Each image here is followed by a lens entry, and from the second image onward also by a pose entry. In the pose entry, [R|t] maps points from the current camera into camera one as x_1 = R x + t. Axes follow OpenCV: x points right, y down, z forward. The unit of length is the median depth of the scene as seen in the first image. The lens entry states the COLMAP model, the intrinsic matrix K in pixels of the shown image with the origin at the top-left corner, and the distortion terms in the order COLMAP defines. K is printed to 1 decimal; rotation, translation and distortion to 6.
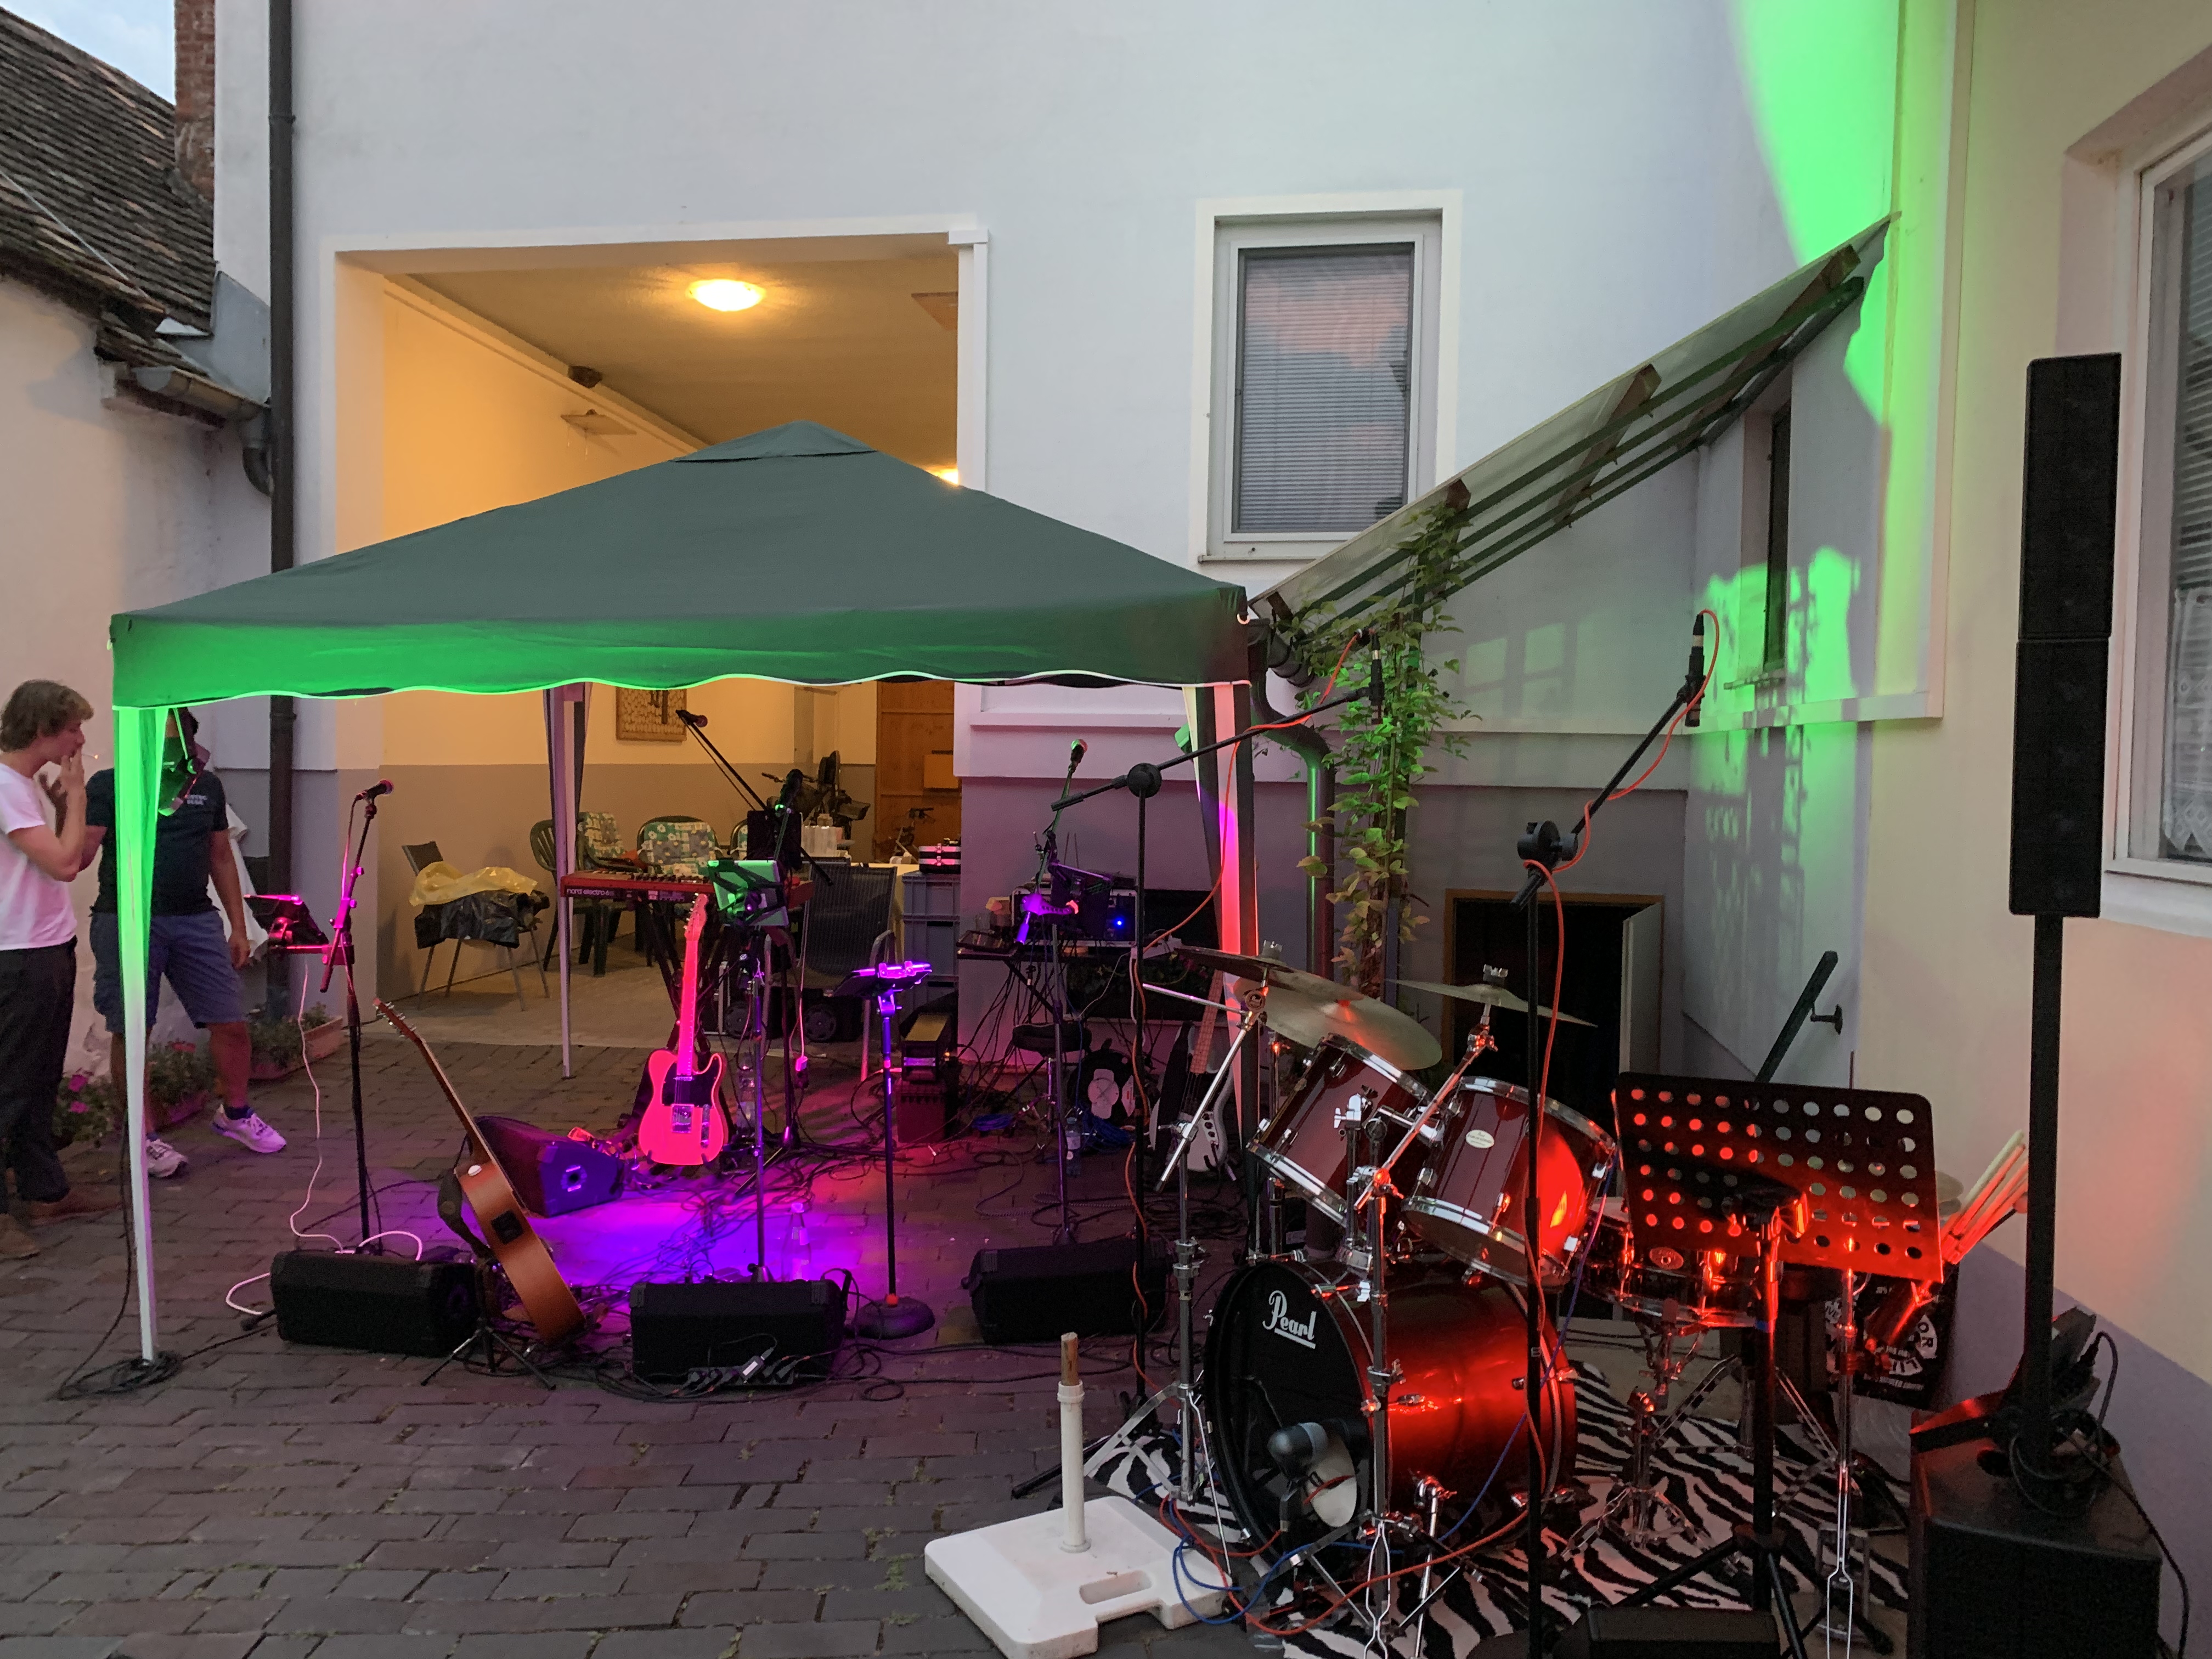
lens RADIAL K [[1702.9, 0, 1106.0], [0, 1702.9, 829.5], [0, 0, 1]] dist [0.005252, 0.004599]
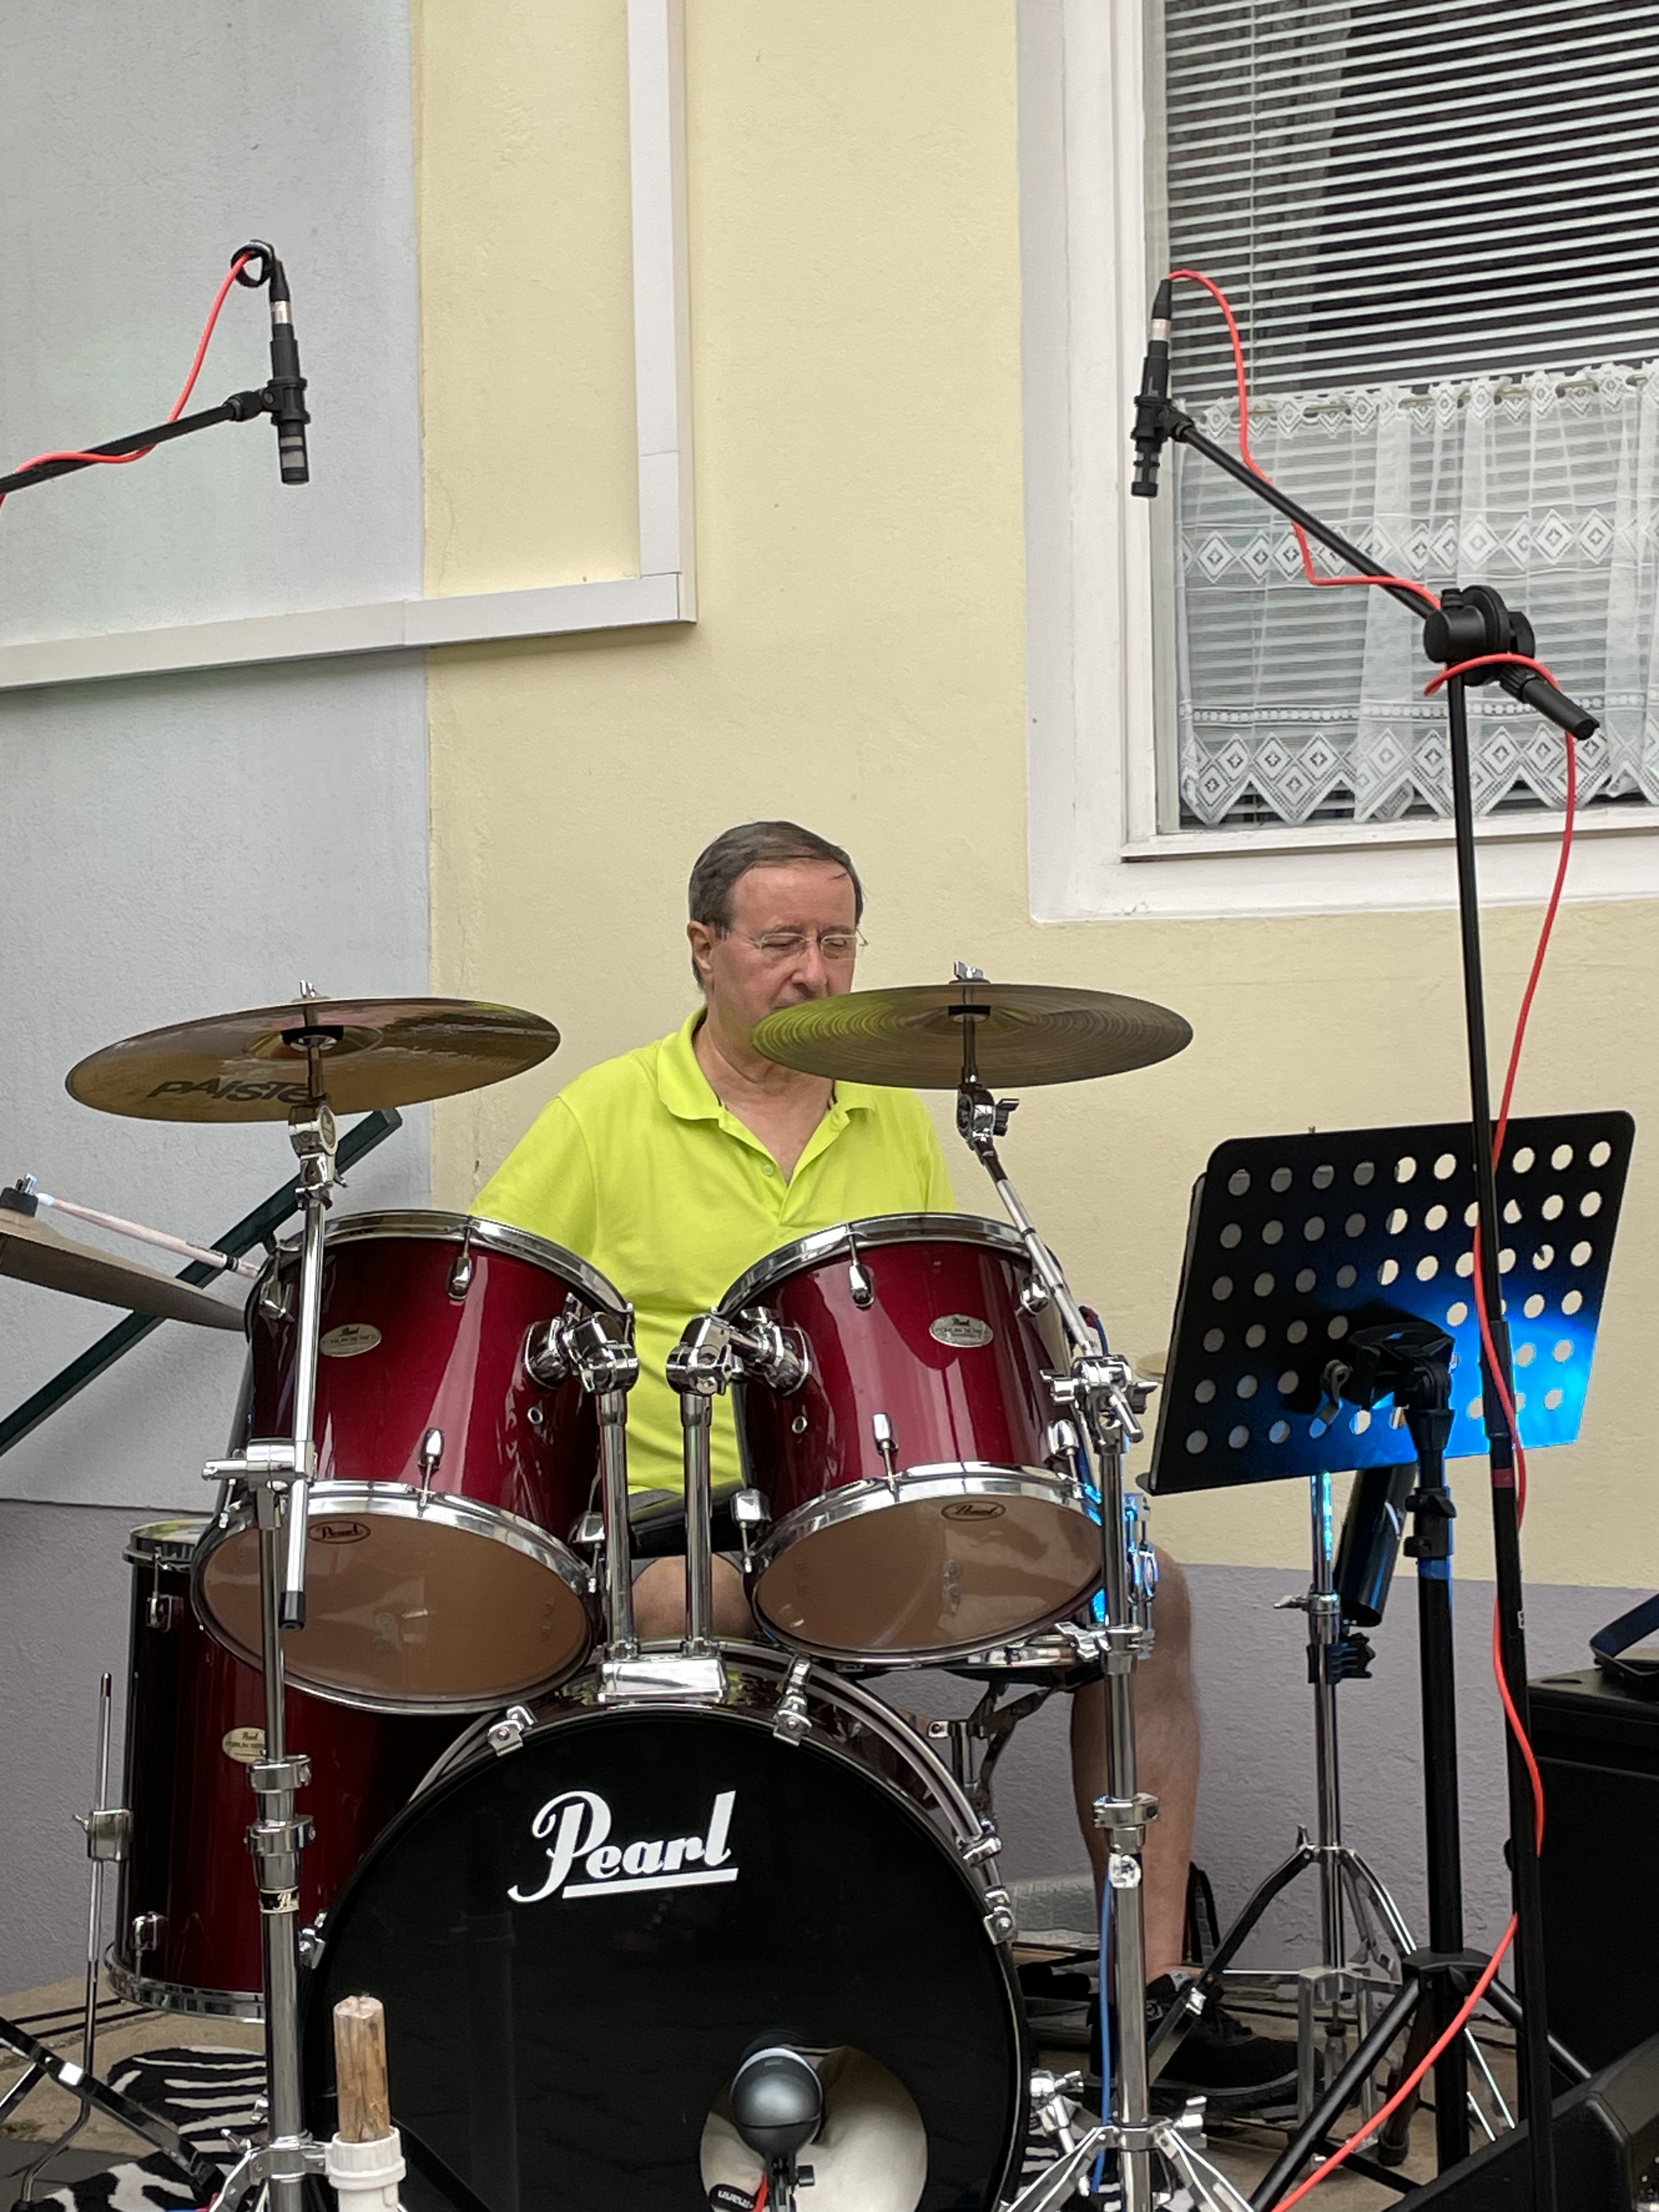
lens RADIAL K [[3820.3, 0, 829.5], [0, 3820.3, 1106.0], [0, 0, 1]] dist [0.027744, 0.033385]
pose [[0.491363, -0.032492, 0.870348, -0.502053], [0.069716, 0.997565, -0.002117, 0.085836], [-0.868160, 0.061718, 0.492432, 0.368073]]
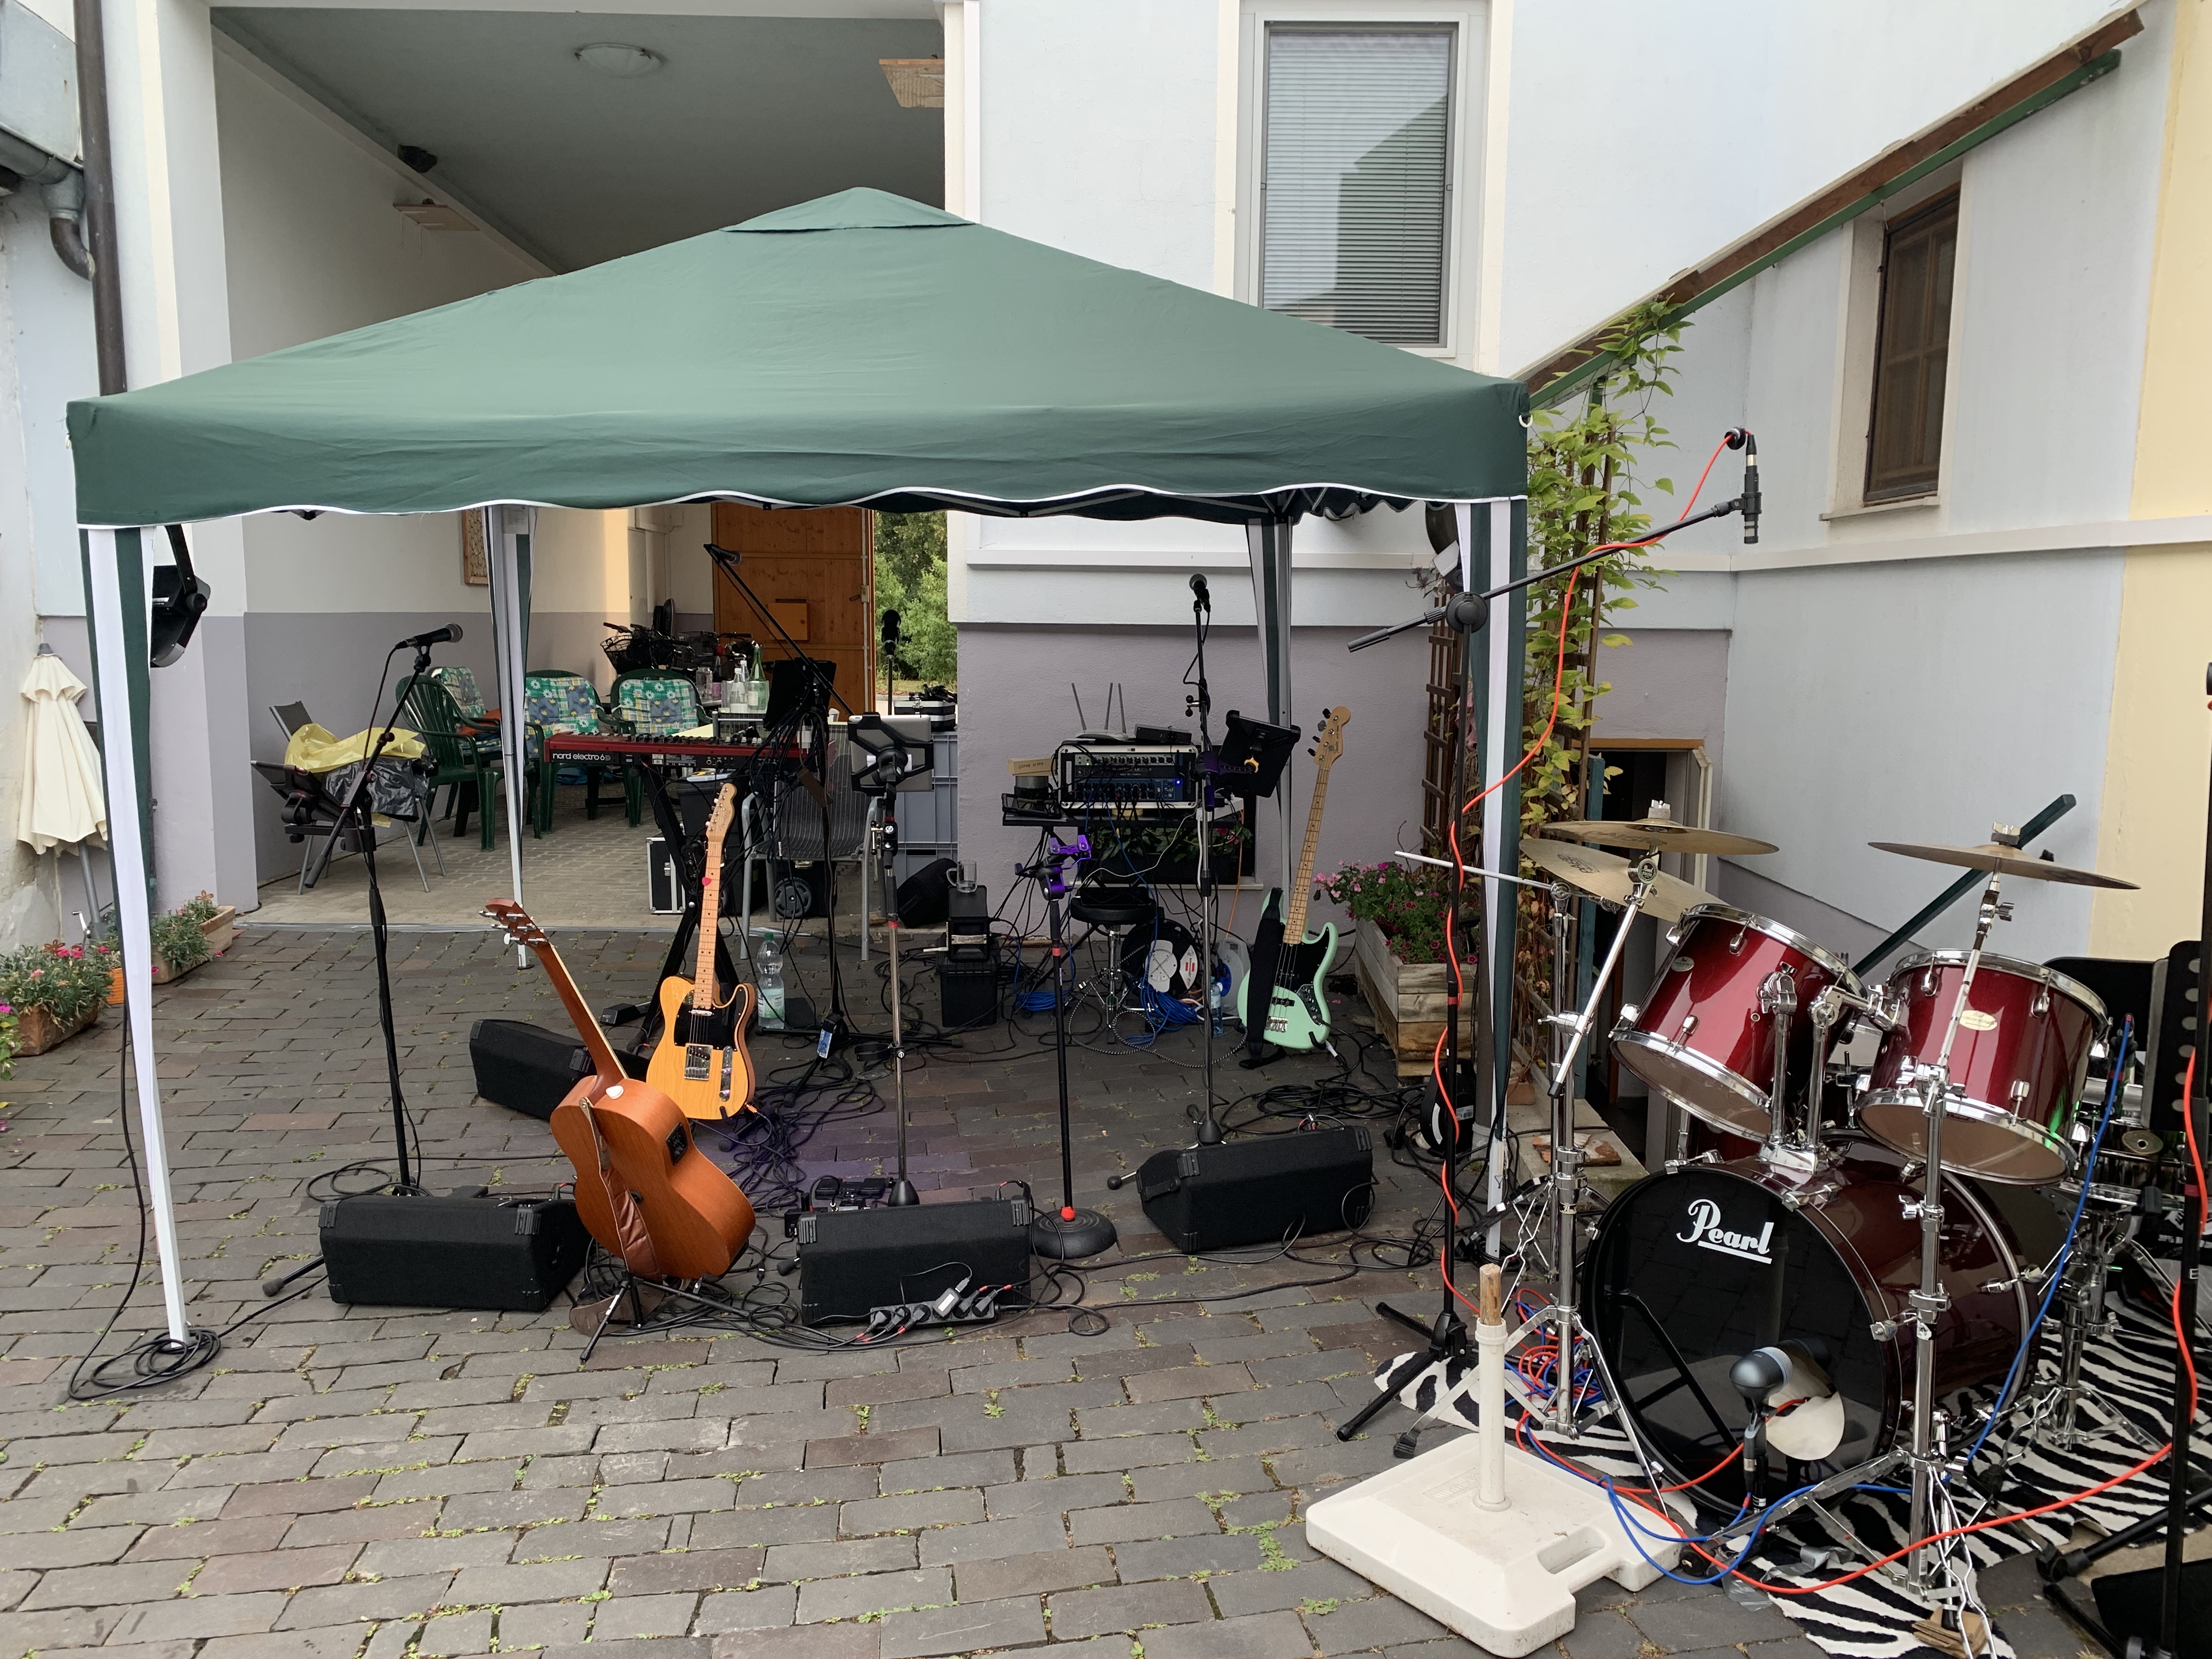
lens RADIAL K [[1696.3, 0, 1144.0], [0, 1696.3, 860.2], [0, 0, 1]] dist [0.034100, -0.043105]
pose [[0.986978, -0.026475, 0.158660, -0.239002], [0.010015, 0.994563, 0.103657, 0.004476], [-0.160542, -0.100718, 0.981877, 0.159689]]
